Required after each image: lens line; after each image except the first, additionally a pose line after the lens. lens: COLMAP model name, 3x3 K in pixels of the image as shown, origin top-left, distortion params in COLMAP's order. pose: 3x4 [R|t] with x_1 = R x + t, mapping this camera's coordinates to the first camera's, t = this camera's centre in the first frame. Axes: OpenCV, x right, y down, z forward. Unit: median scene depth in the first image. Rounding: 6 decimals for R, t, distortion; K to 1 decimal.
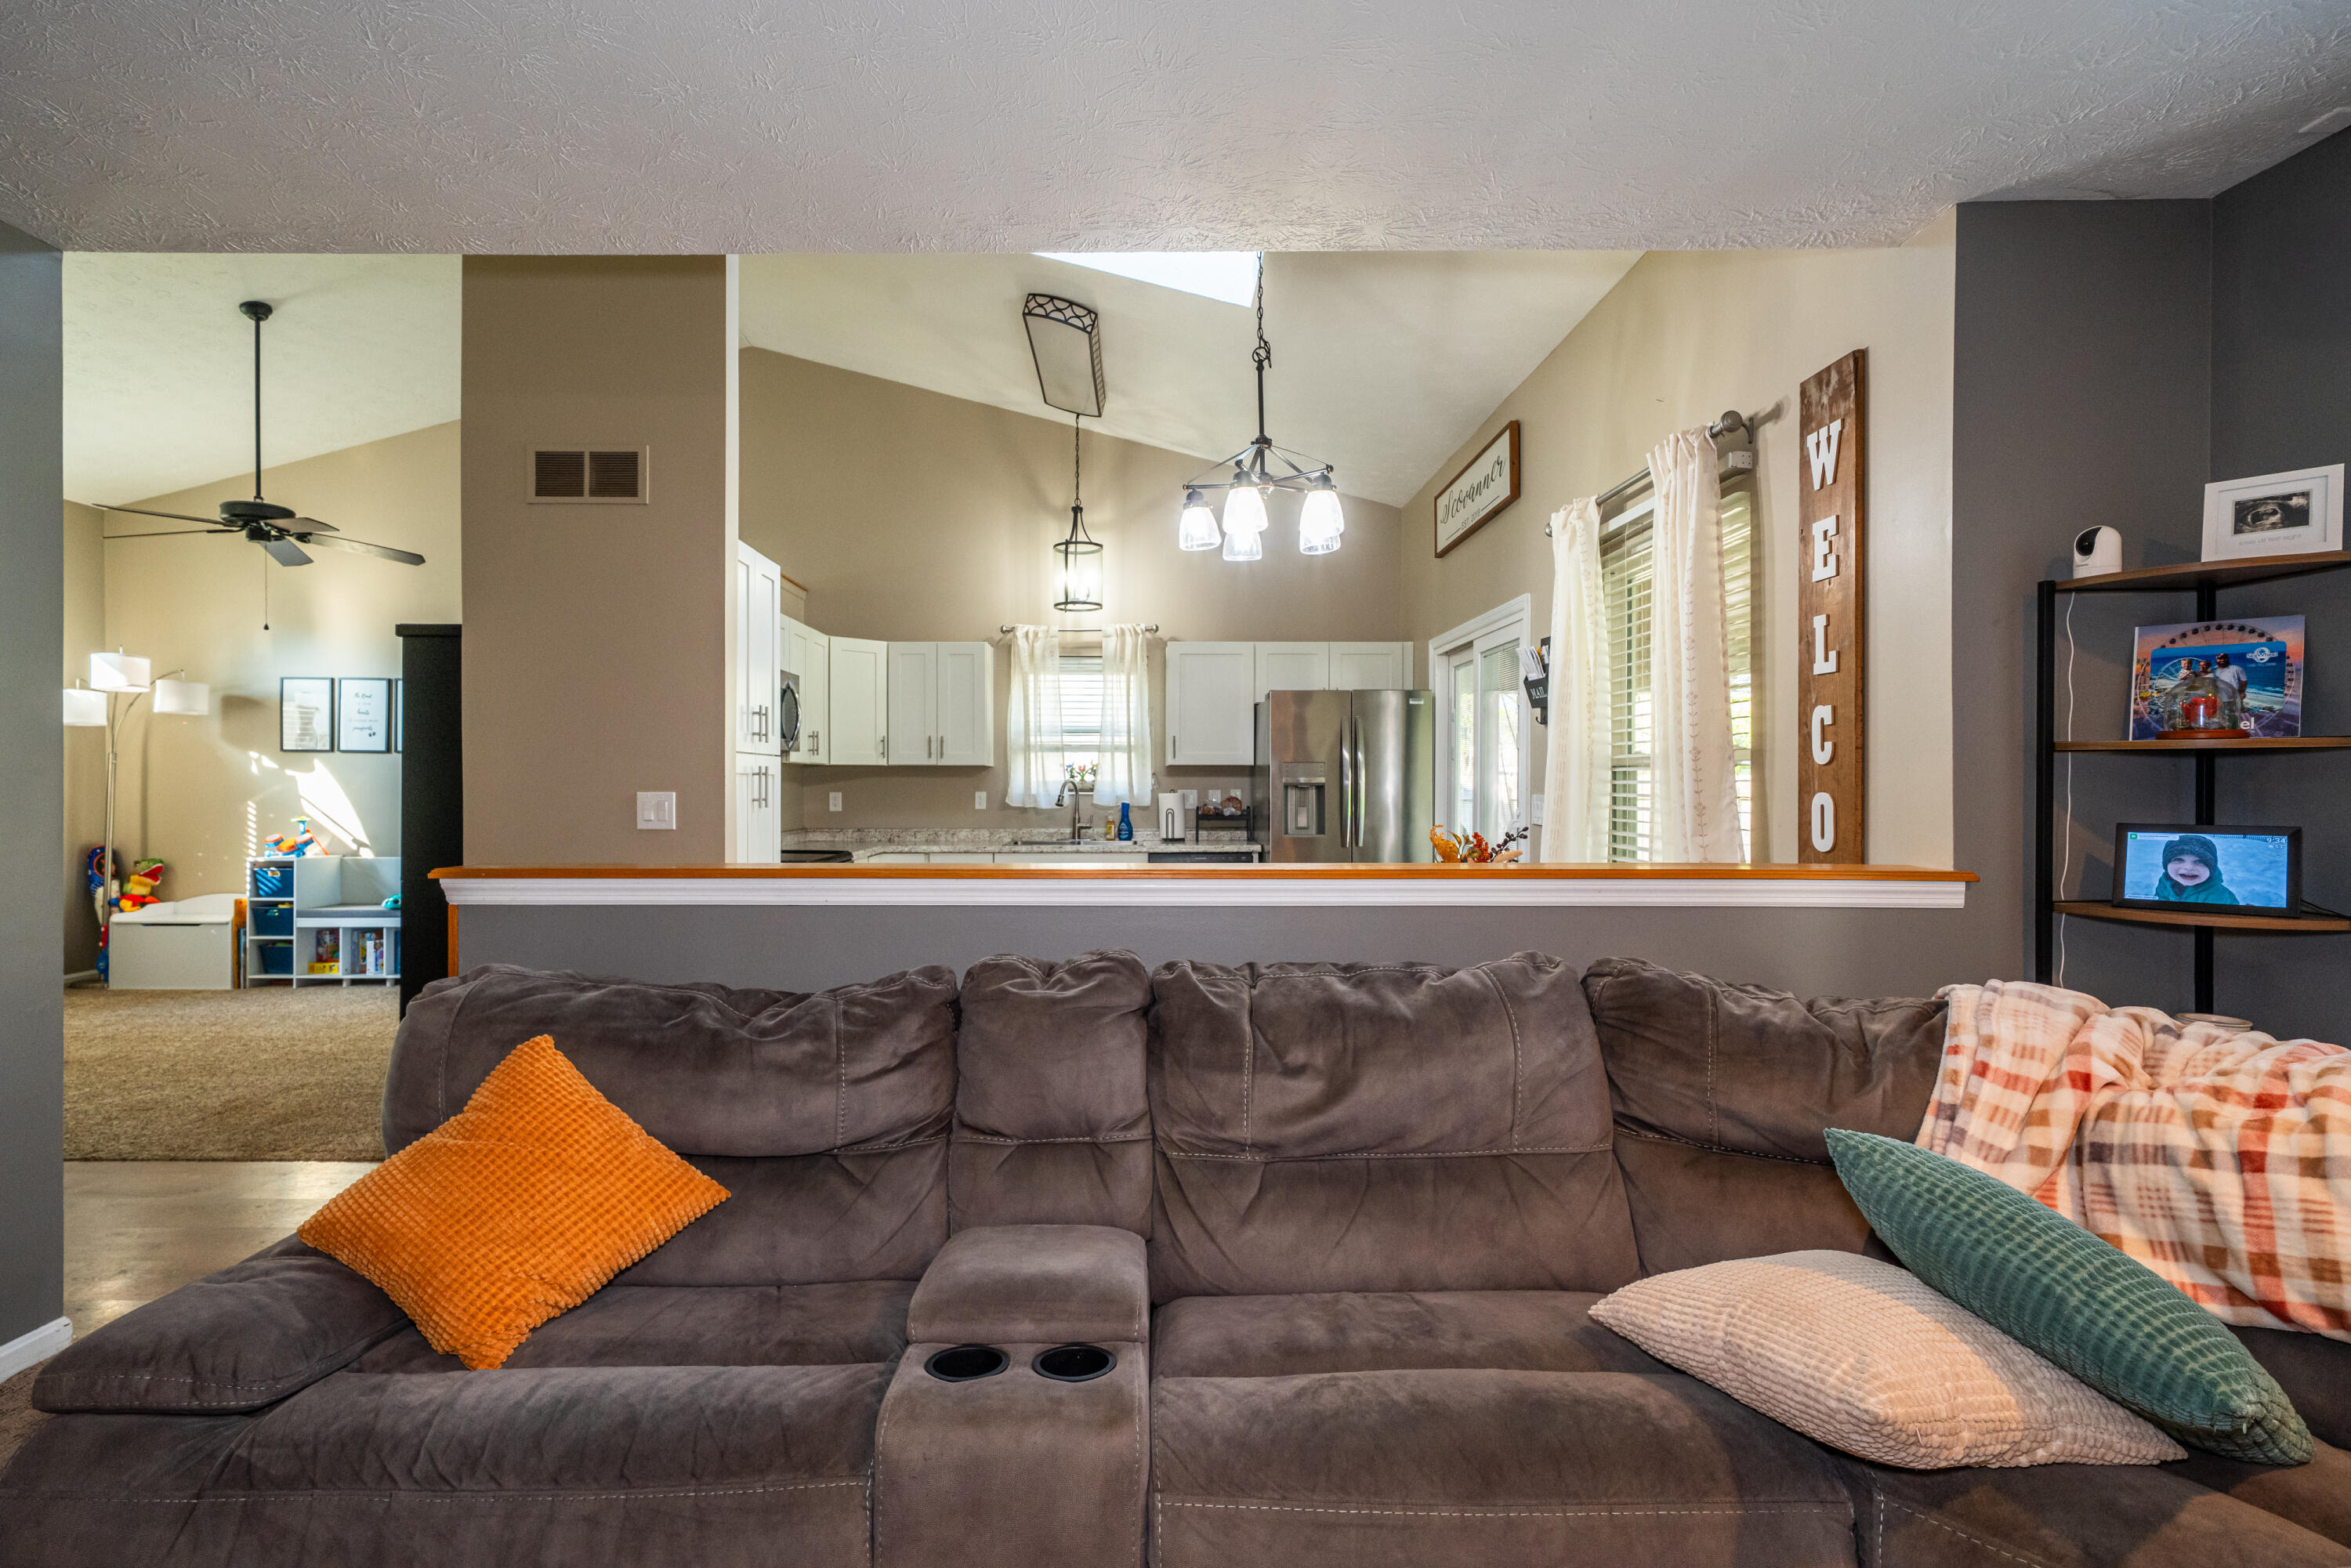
lens RADIAL K [[1122.9, 0, 1138.7], [0, 1122.9, 788.6], [0, 0, 1]] dist [0.001108, 0.001043]
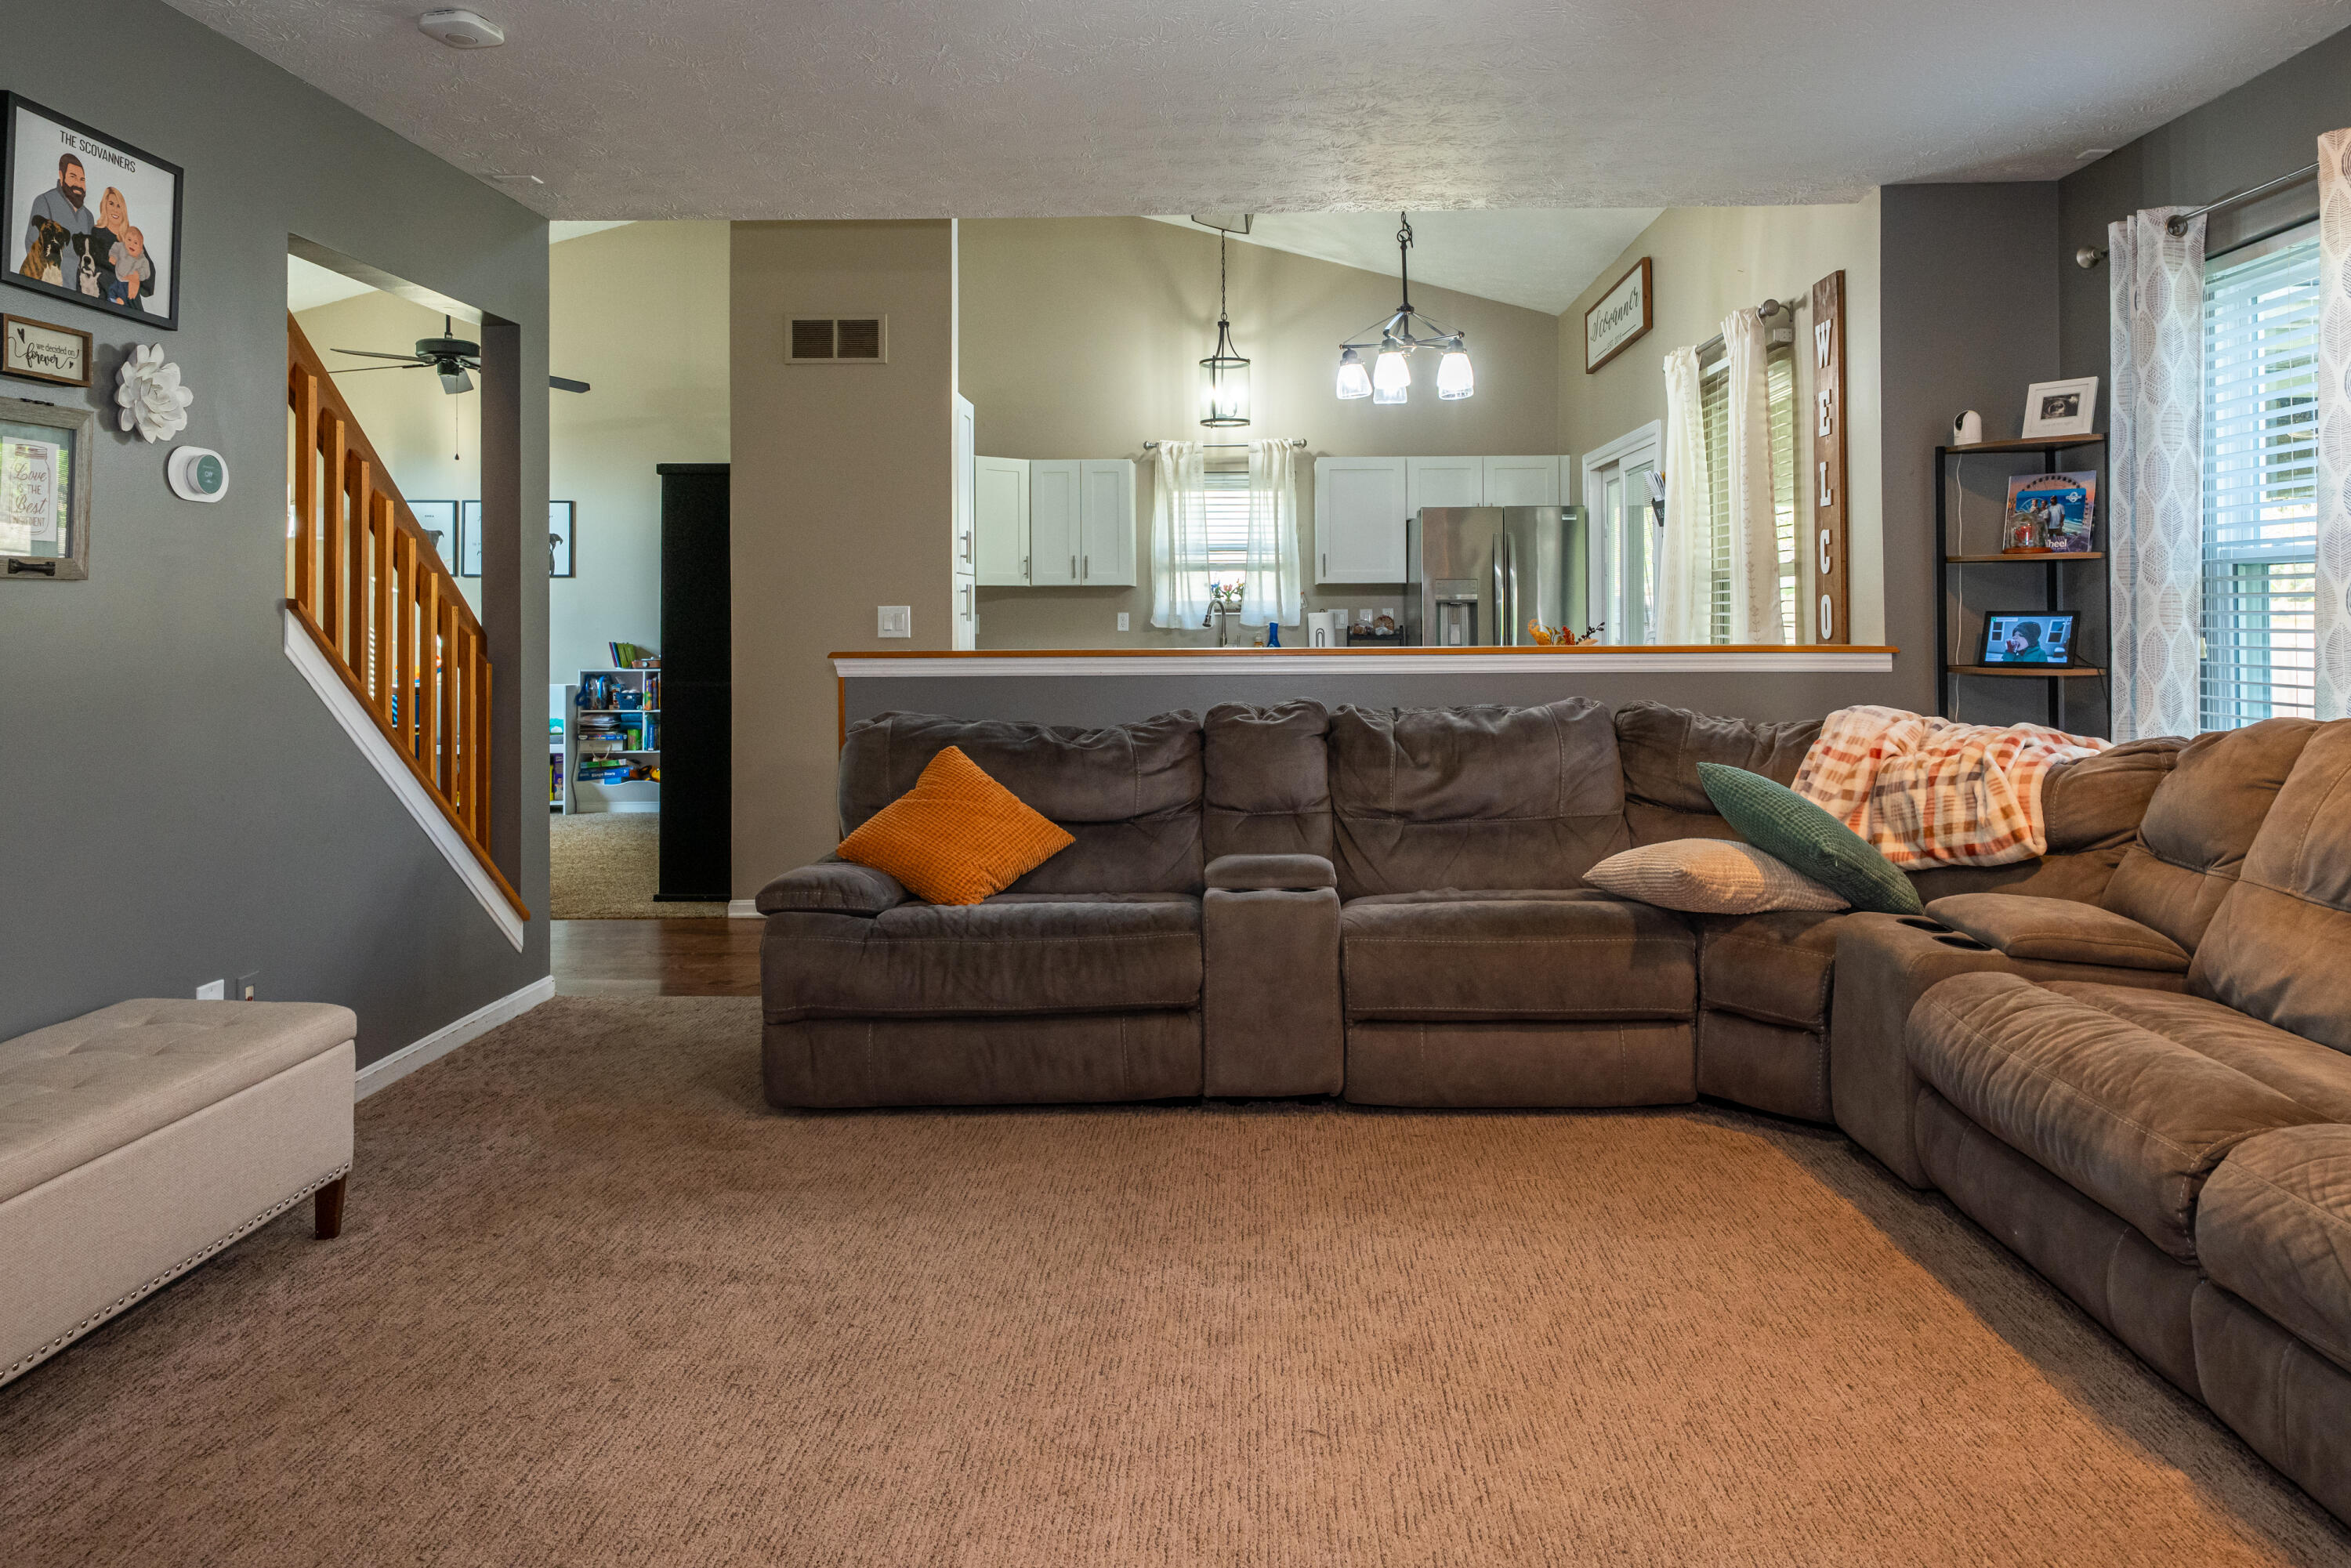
lens RADIAL K [[1507.8, 0, 1209.7], [0, 1507.8, 604.4], [0, 0, 1]] dist [-0.001745, -0.003782]
pose [[0.999414, -0.006610, -0.033592, -0.026559], [0.006212, 0.999909, -0.011935, 0.013385], [0.033668, 0.011719, 0.999364, -0.343099]]
